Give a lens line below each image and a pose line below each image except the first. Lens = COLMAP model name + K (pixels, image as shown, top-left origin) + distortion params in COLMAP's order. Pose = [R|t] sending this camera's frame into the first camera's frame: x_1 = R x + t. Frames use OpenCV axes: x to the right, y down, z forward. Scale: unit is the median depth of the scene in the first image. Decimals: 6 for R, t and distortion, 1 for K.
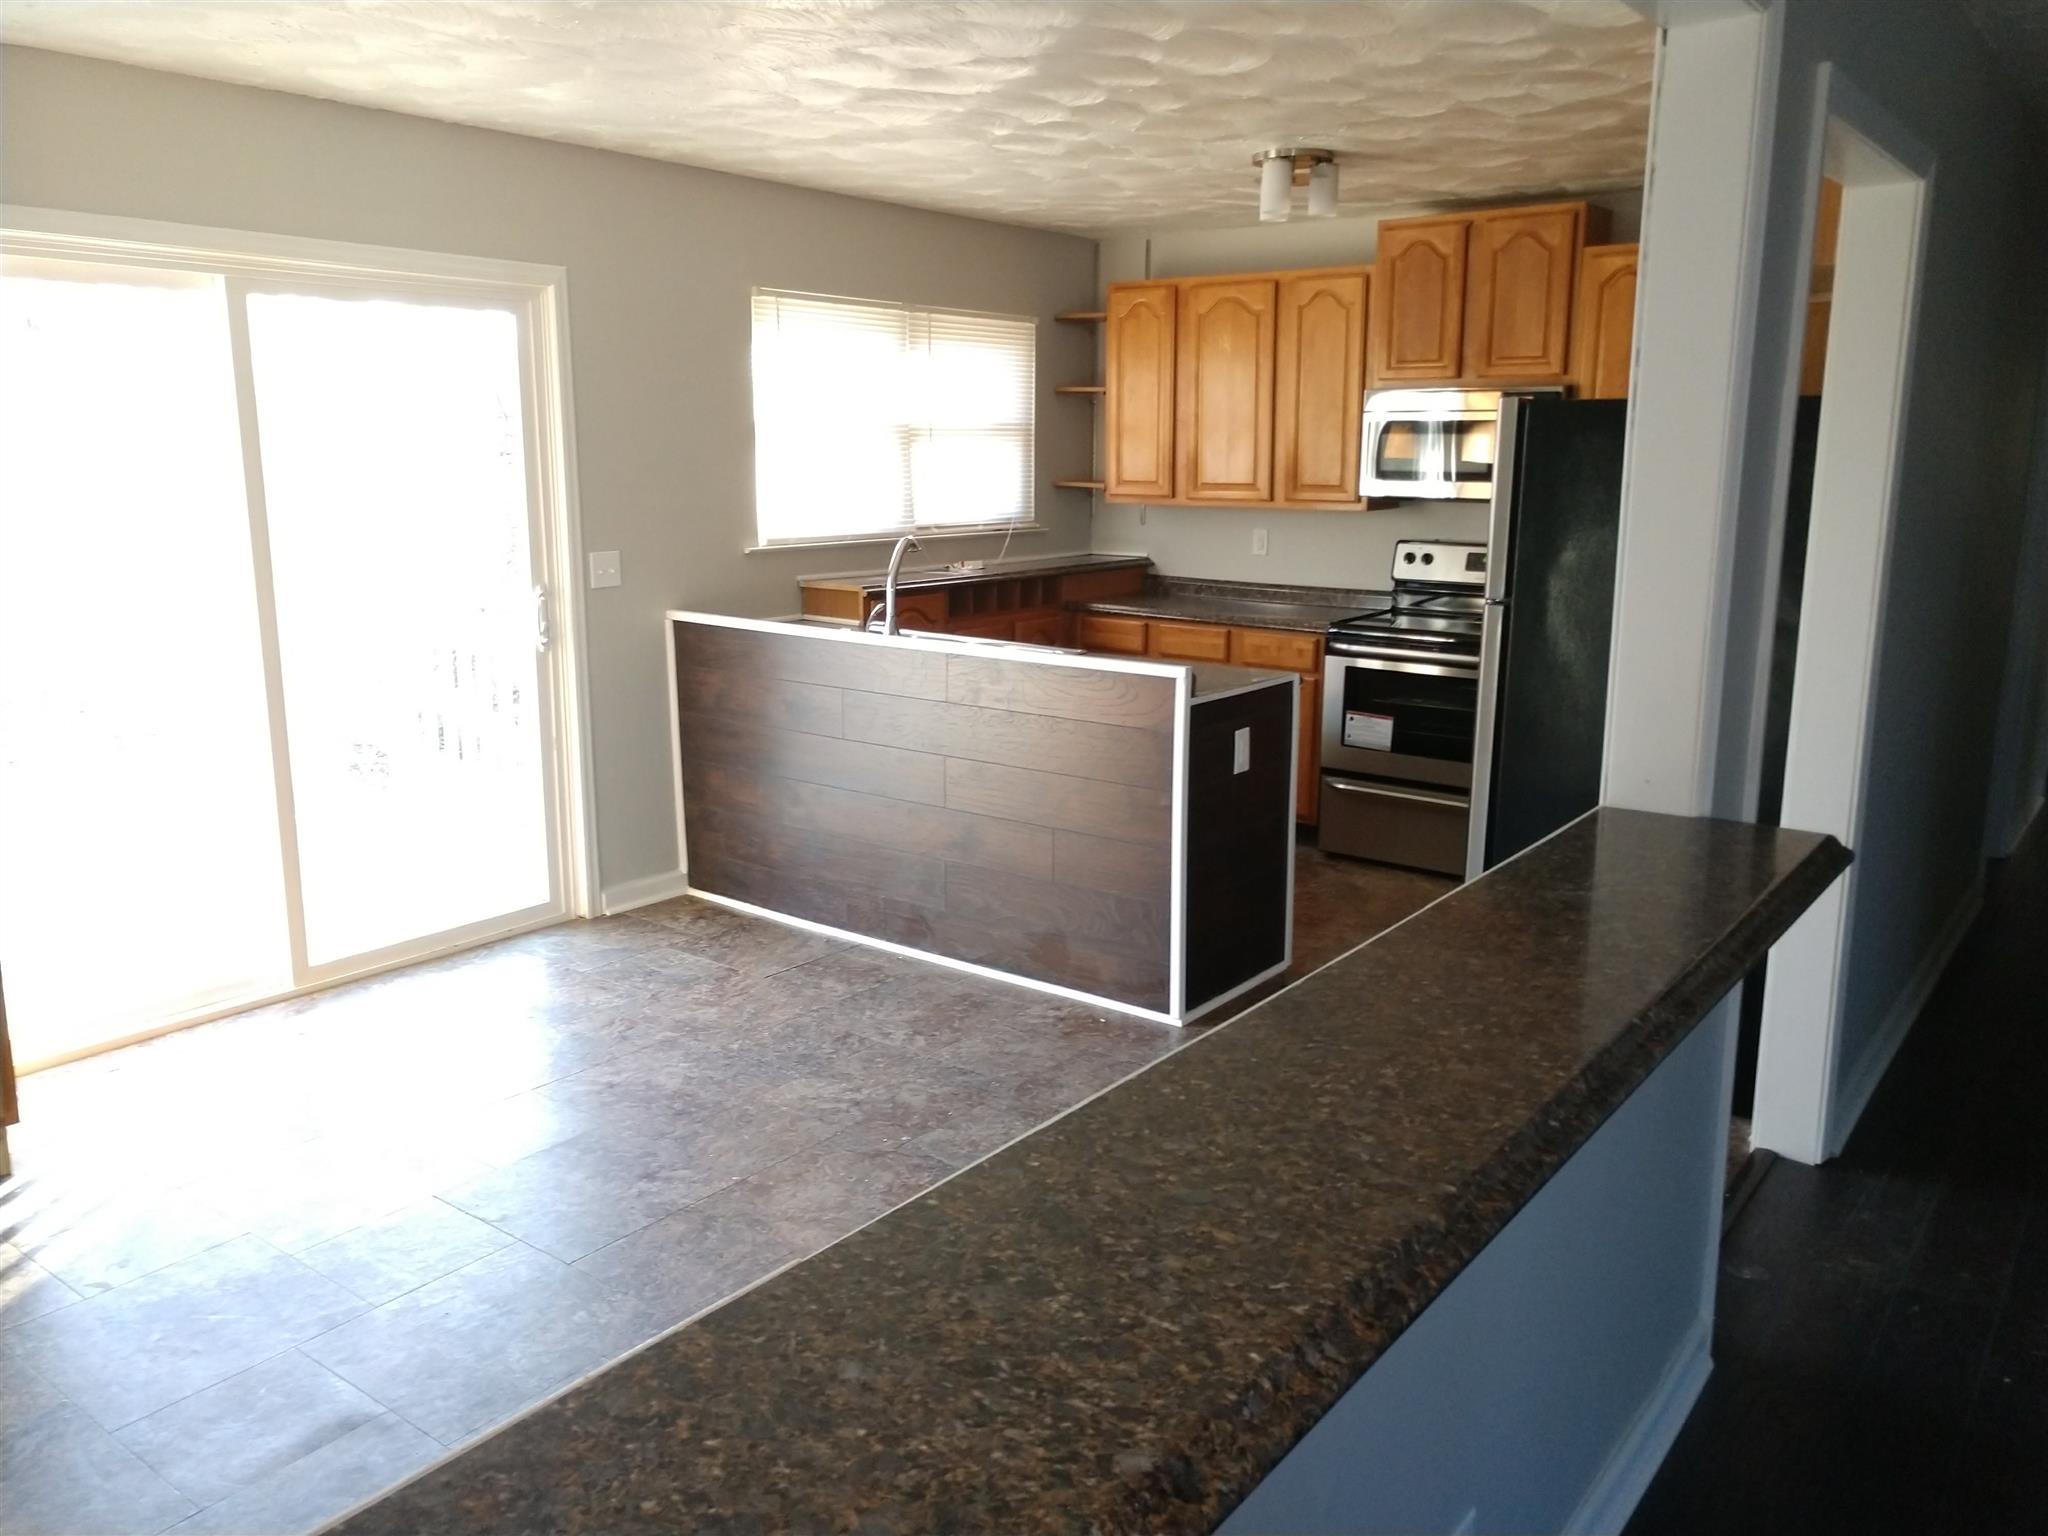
lens RADIAL K [[1577.9, 0, 1020.5], [0, 1577.9, 769.3], [0, 0, 1]] dist [0.002210, 0.007440]
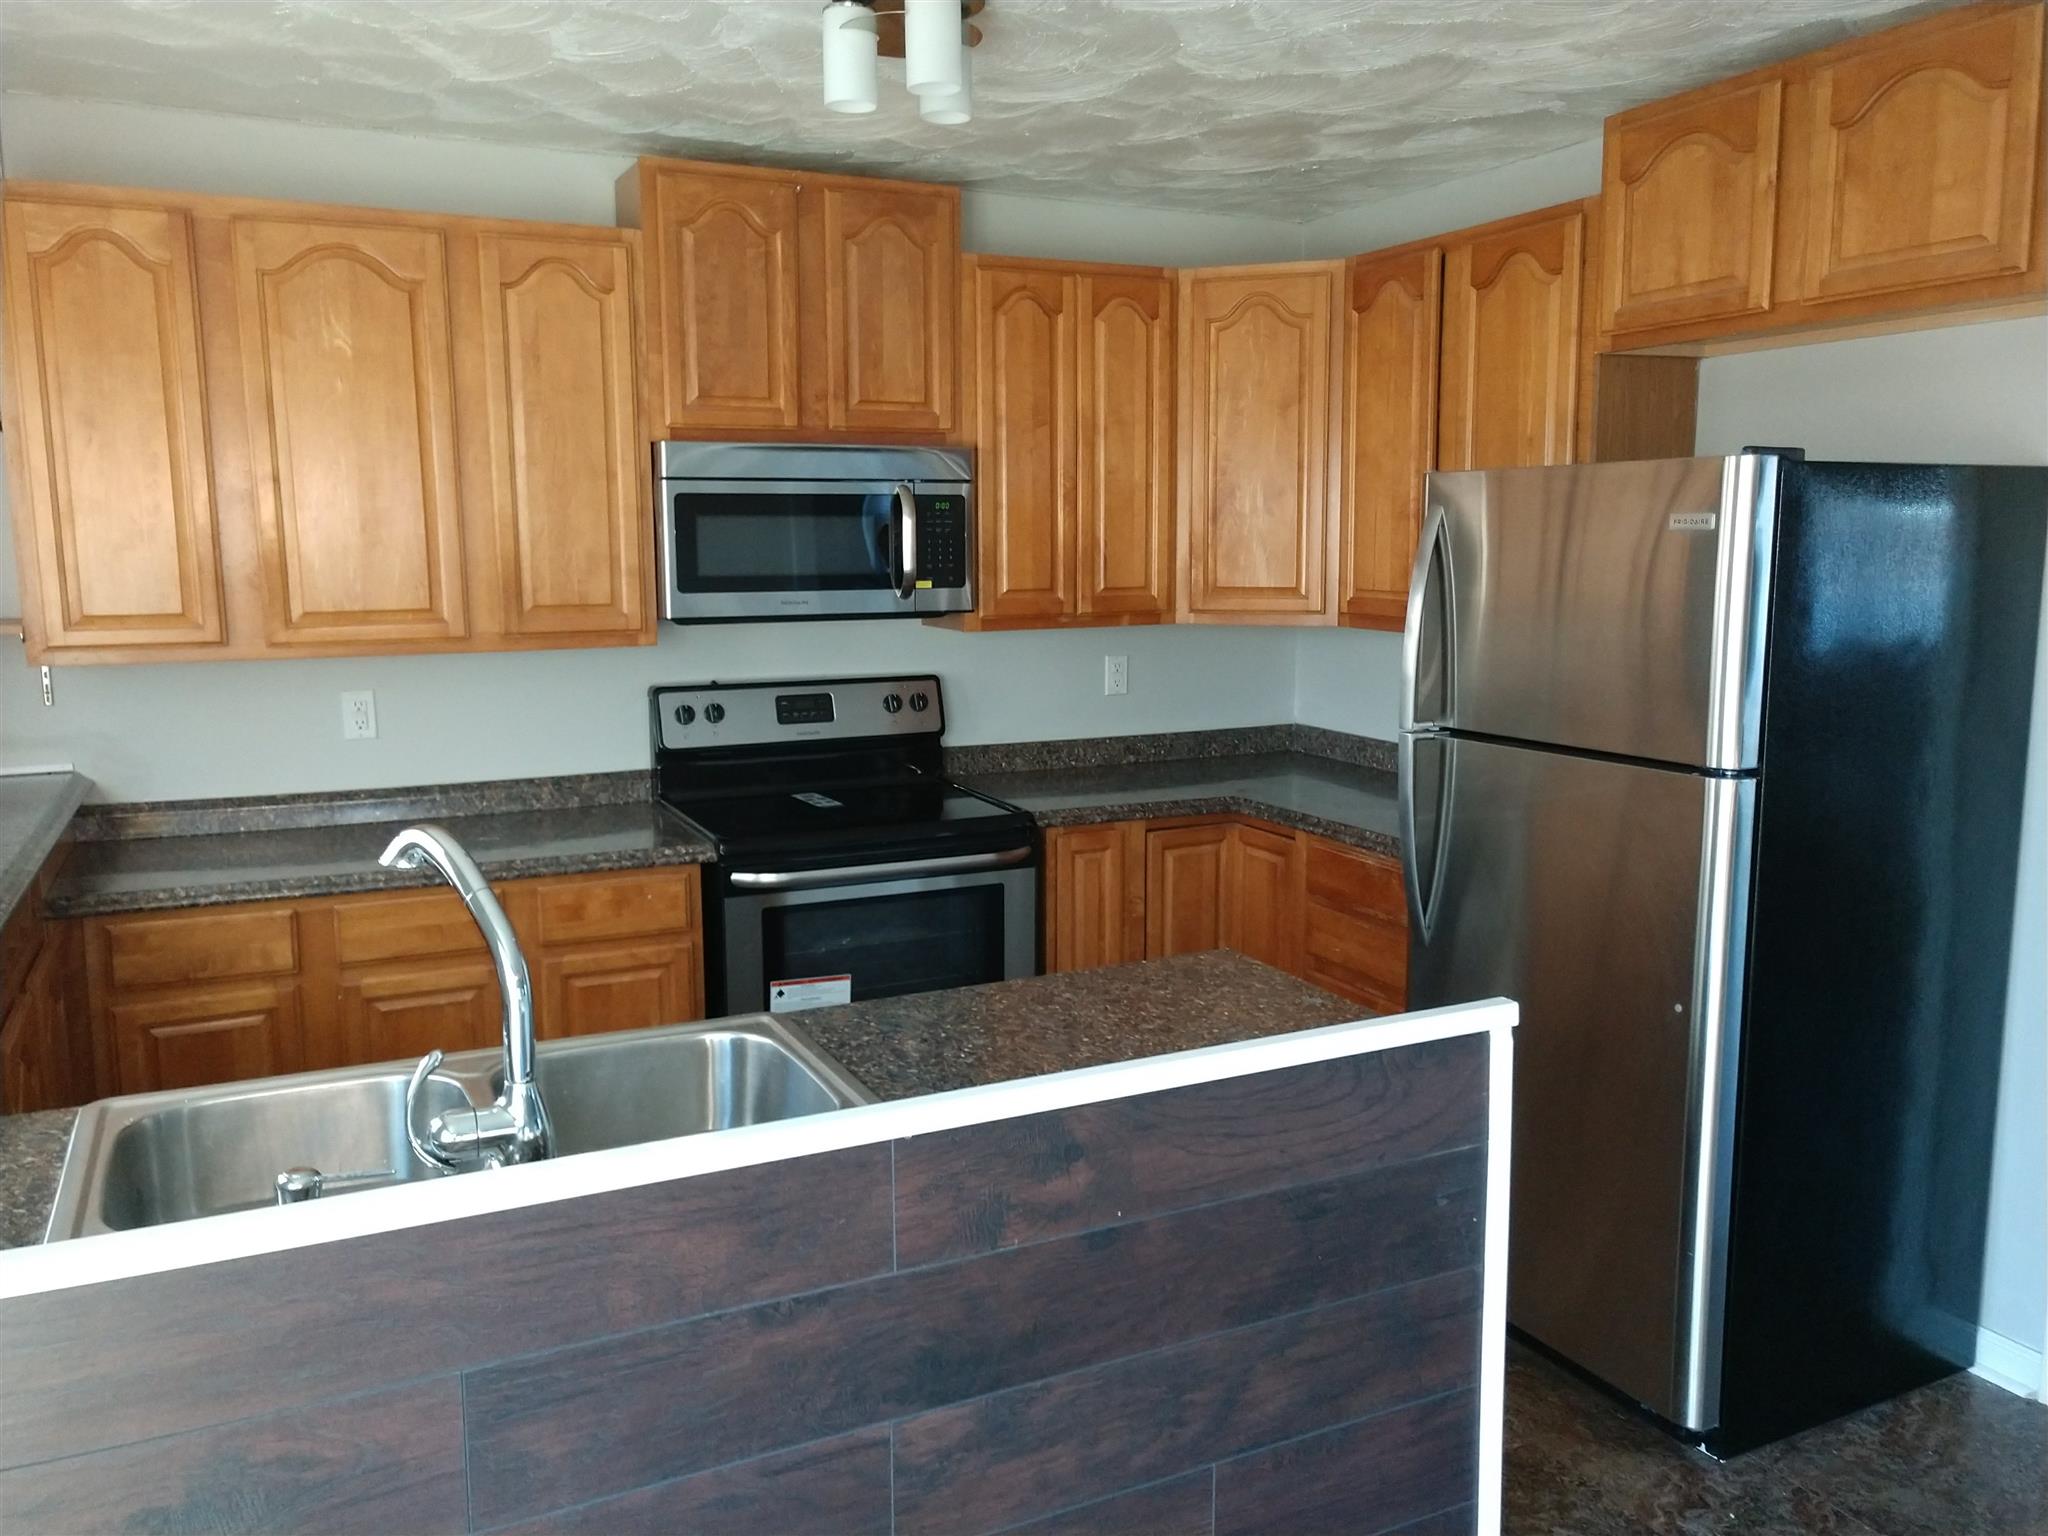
lens RADIAL K [[1577.9, 0, 1023.1], [0, 1577.9, 762.2], [0, 0, 1]] dist [0.002210, 0.007440]
pose [[0.455923, -0.135544, 0.879637, -0.231906], [0.187367, 0.980803, 0.054019, -0.120960], [-0.870073, 0.140187, 0.472568, 0.580409]]
